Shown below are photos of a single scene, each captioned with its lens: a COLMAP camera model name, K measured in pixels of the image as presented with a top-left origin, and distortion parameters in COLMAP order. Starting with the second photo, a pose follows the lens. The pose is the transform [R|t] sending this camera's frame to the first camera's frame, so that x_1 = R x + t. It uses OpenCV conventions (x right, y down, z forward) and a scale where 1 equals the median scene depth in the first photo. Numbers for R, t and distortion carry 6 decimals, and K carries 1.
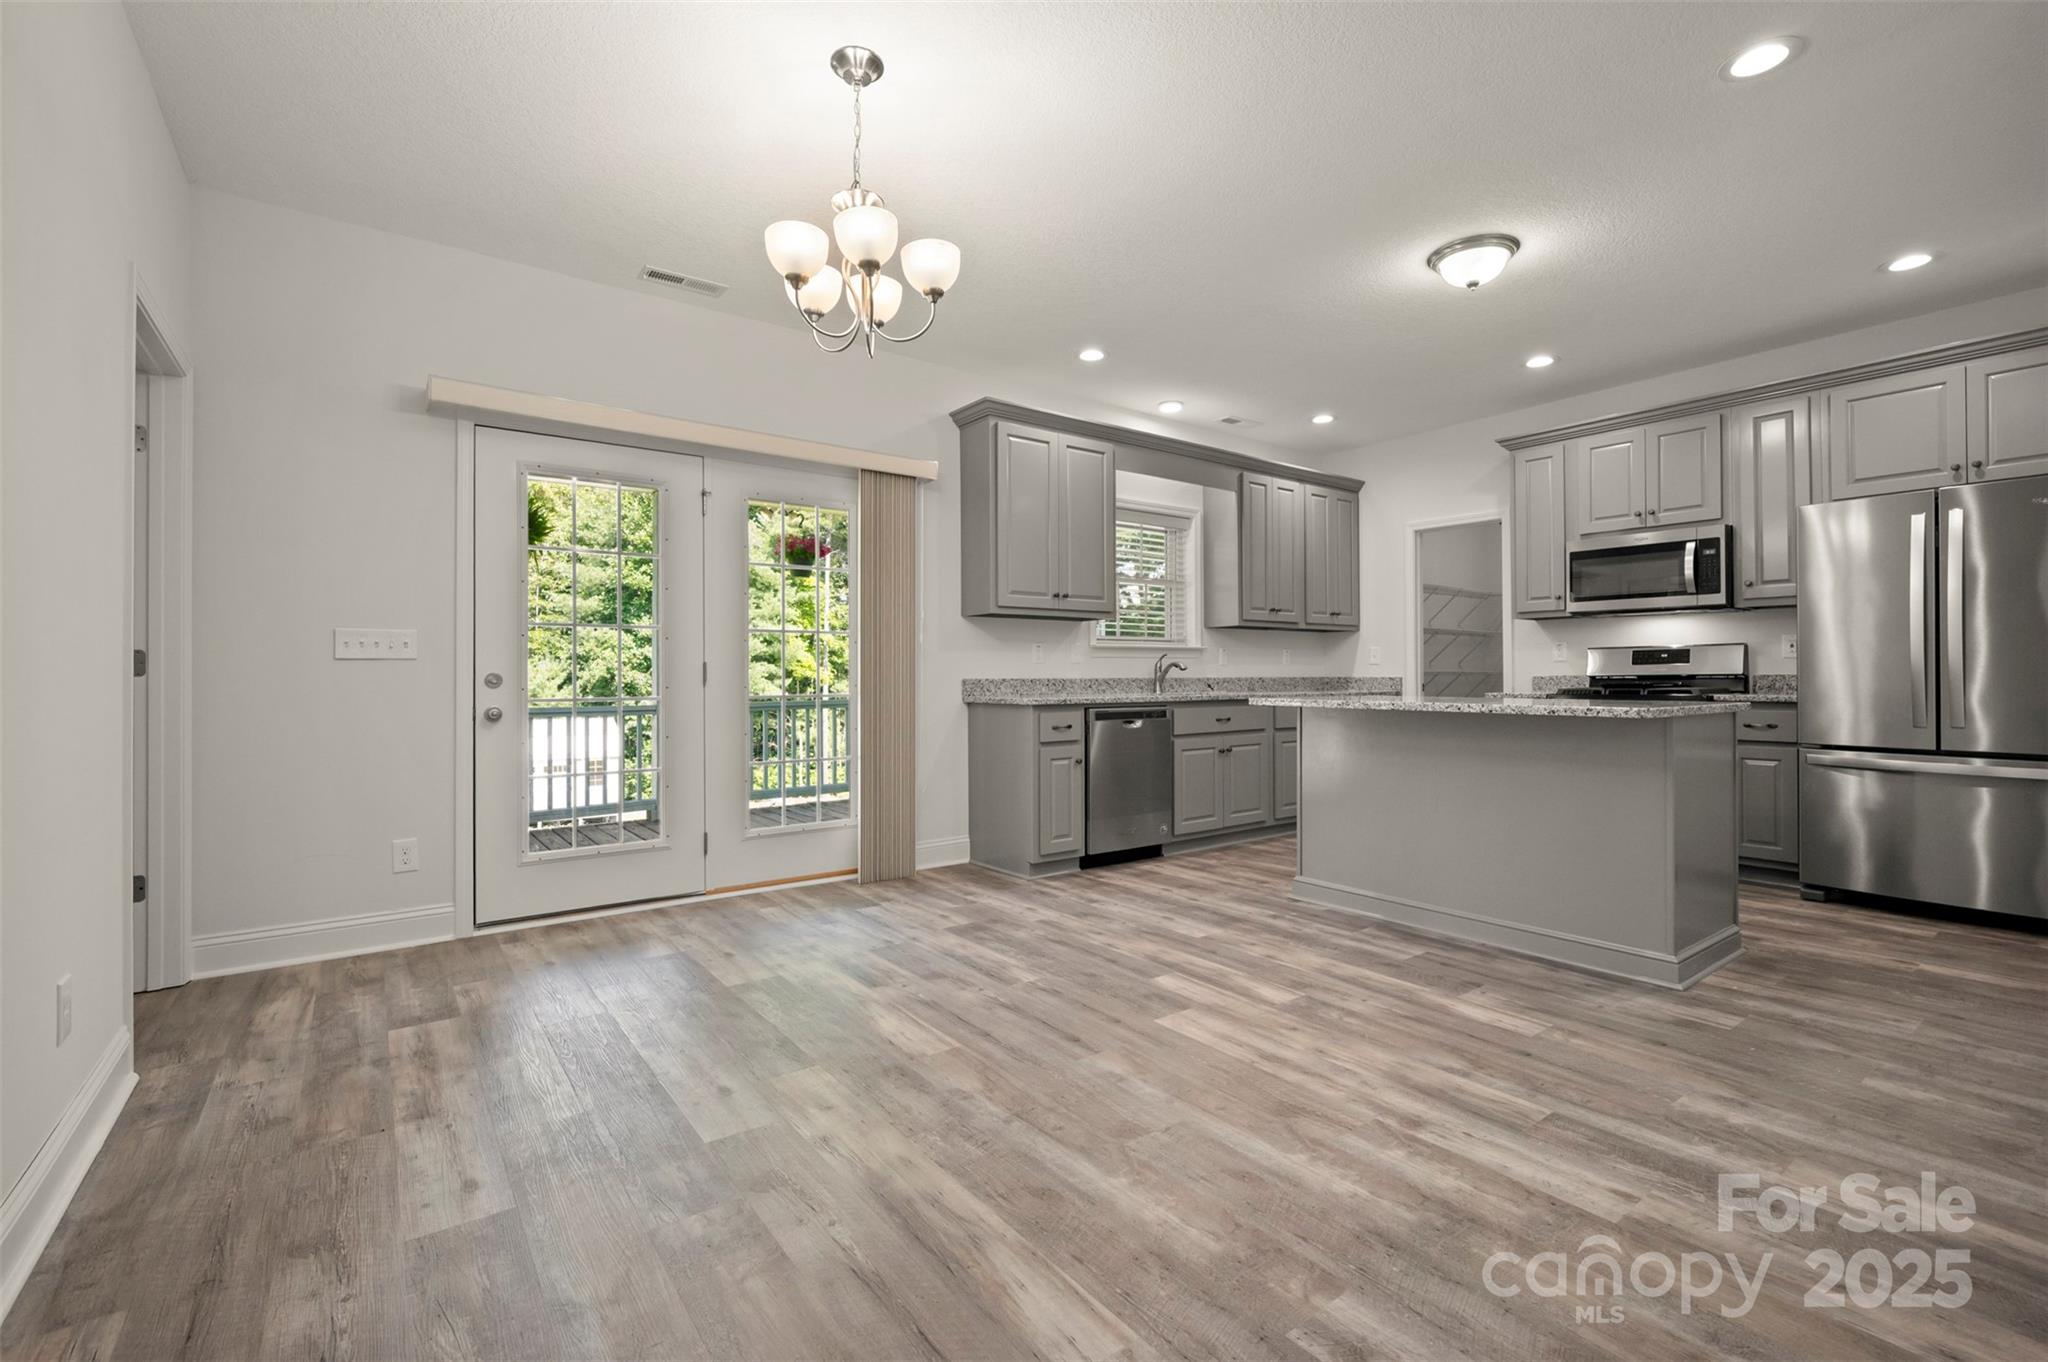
lens RADIAL K [[887.7, 0, 1020.8], [0, 887.7, 672.8], [0, 0, 1]] dist [-0.002625, 0.001011]
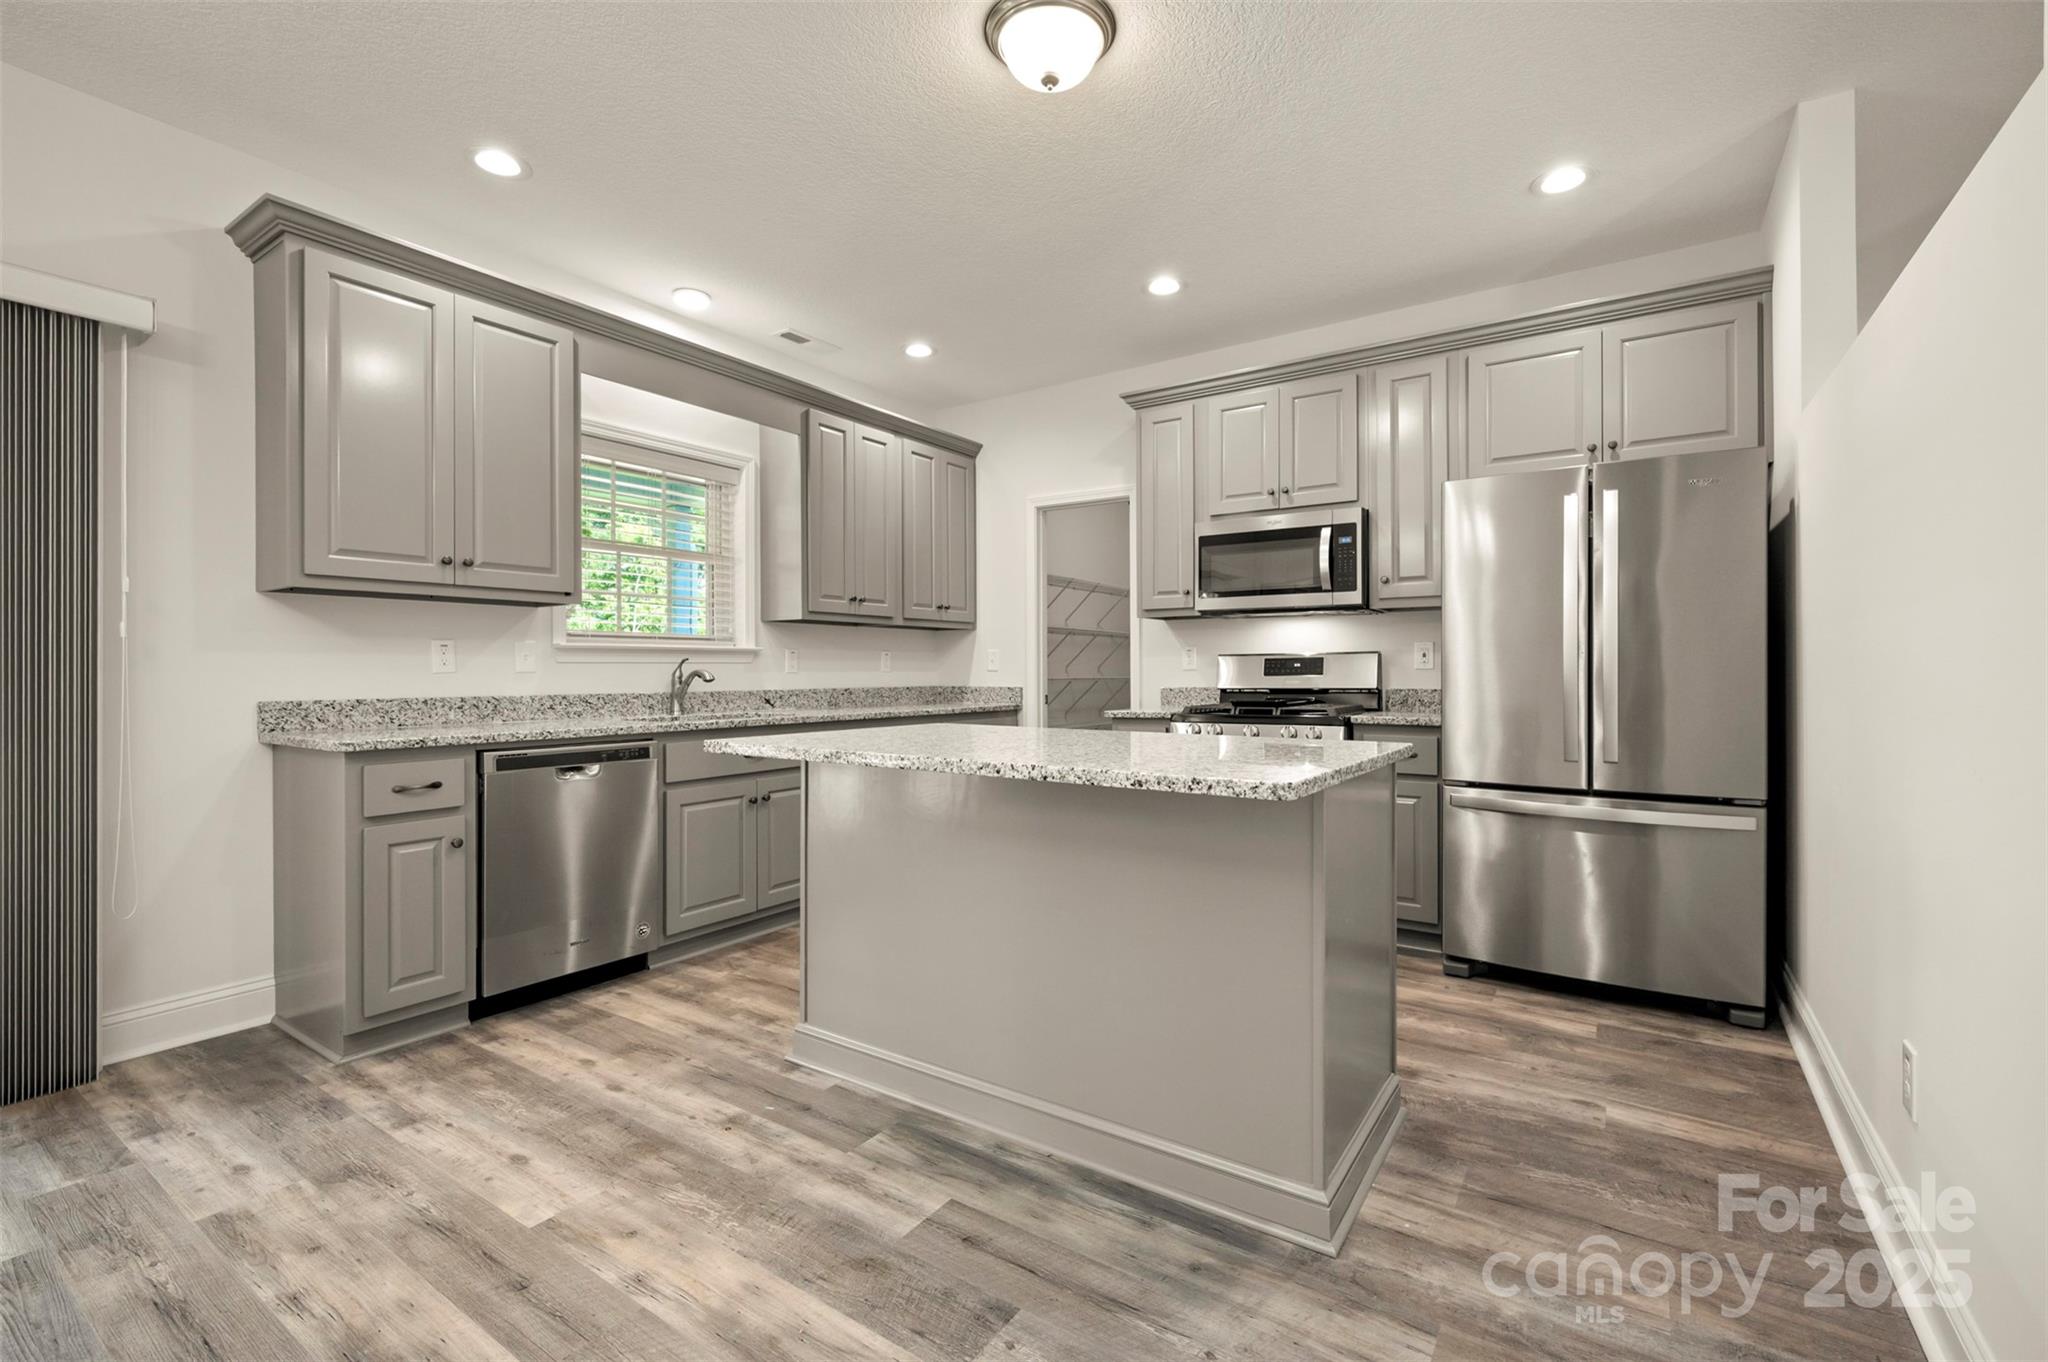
lens RADIAL K [[887.7, 0, 1020.5], [0, 887.7, 674.7], [0, 0, 1]] dist [-0.002625, 0.001011]
pose [[0.944243, 0.000442, 0.329249, 0.263320], [-0.002639, 0.999977, 0.006226, -0.019058], [-0.329239, -0.006747, 0.944223, 0.382018]]
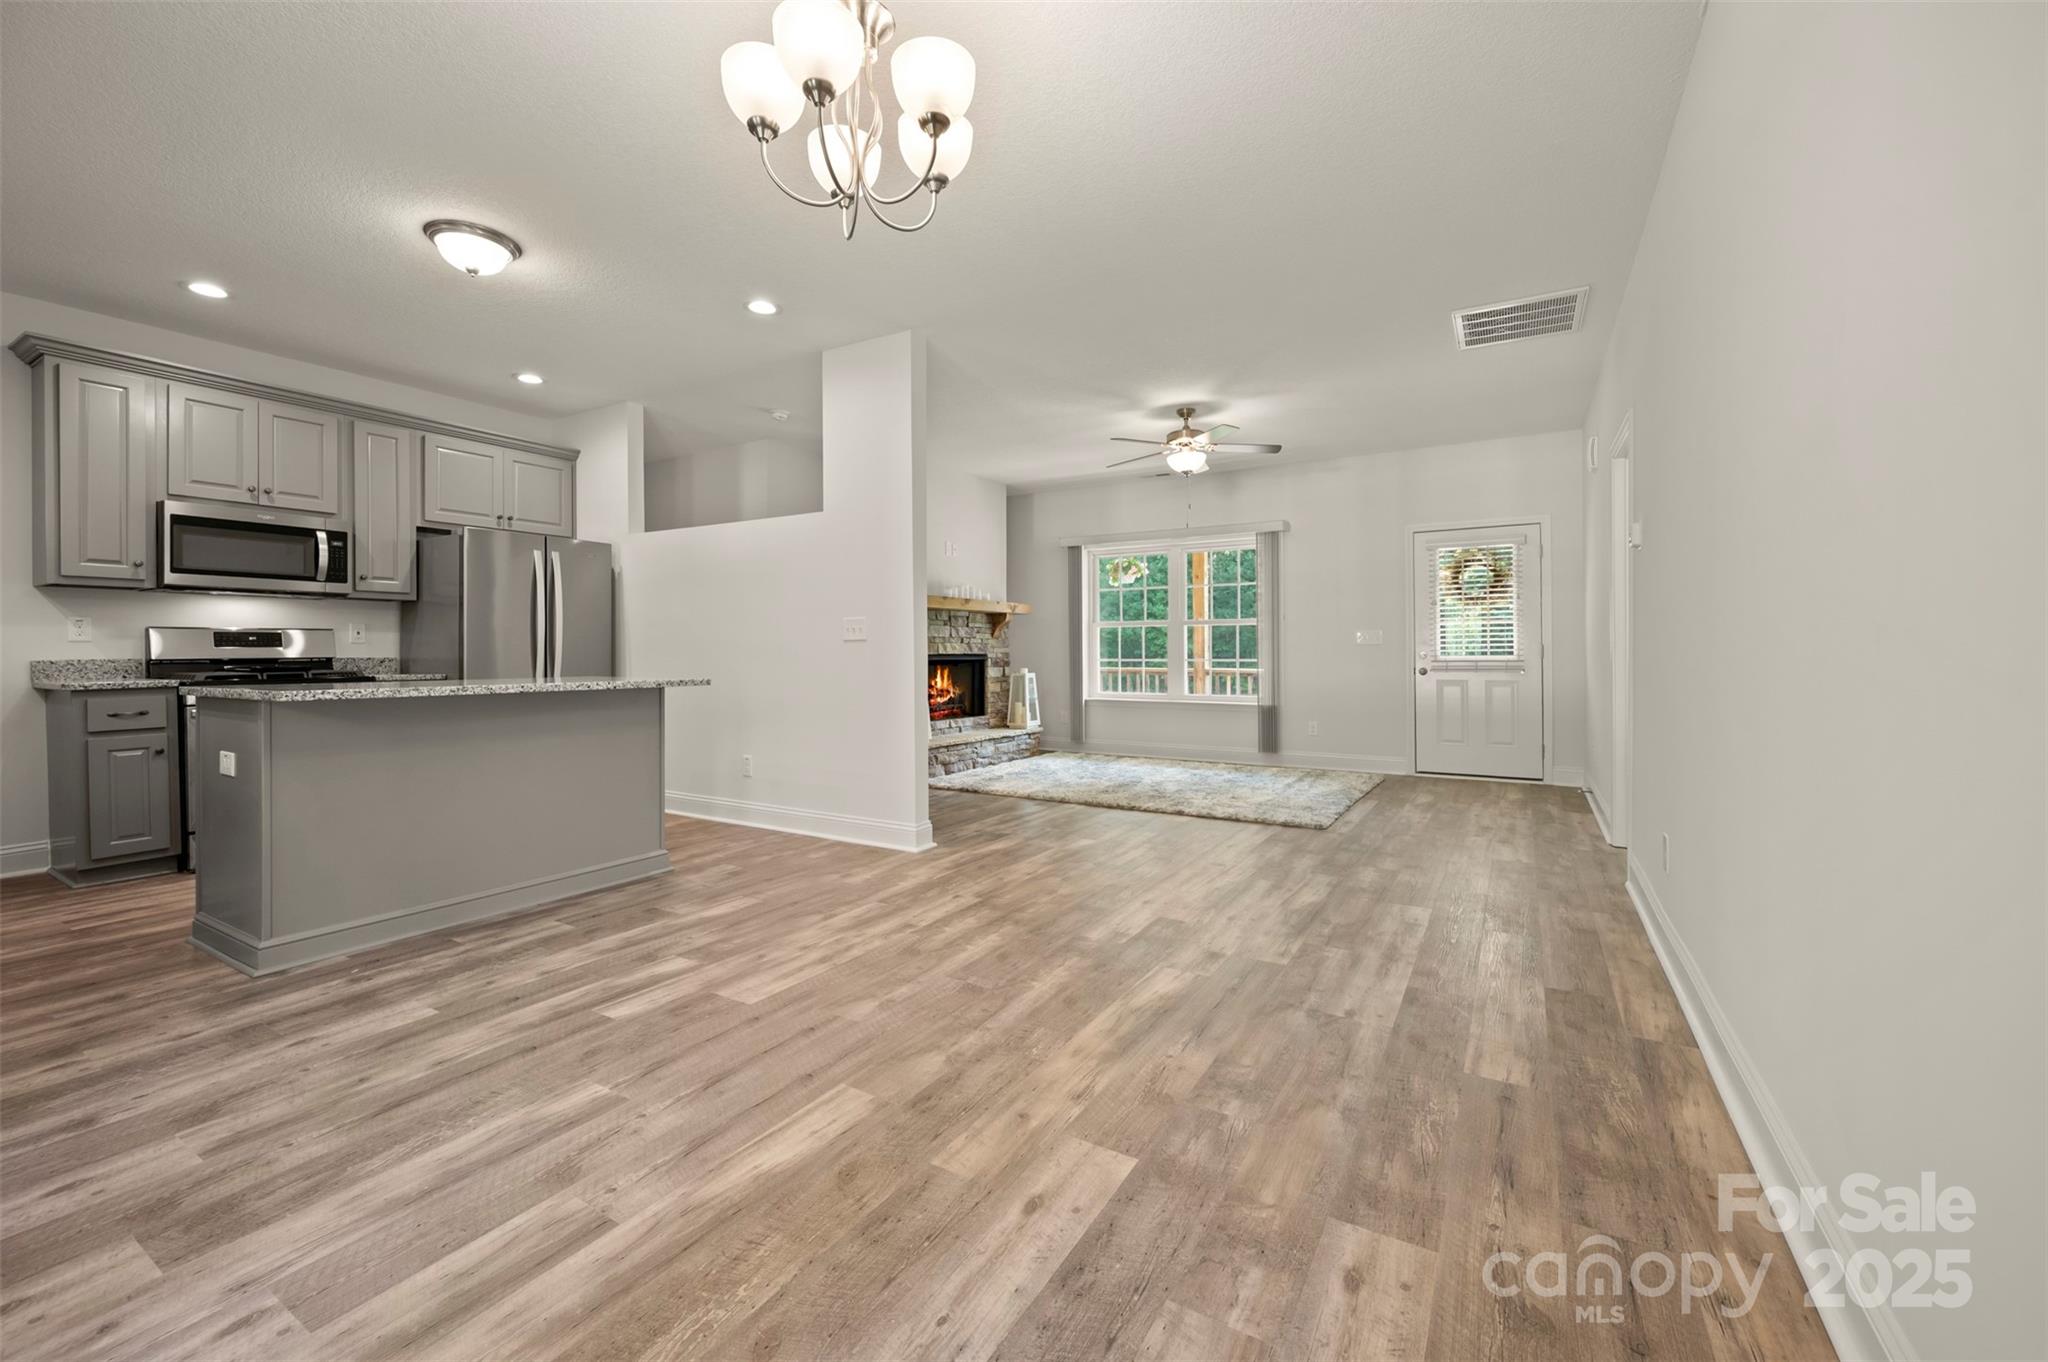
lens RADIAL K [[814.4, 0, 1034.3], [0, 814.4, 663.8], [0, 0, 1]] dist [-0.004358, 0.000070]
pose [[-0.385449, -0.007307, 0.922700, -0.543733], [0.001717, 0.999961, 0.008636, 0.002646], [-0.922728, 0.004913, -0.385421, 0.709166]]
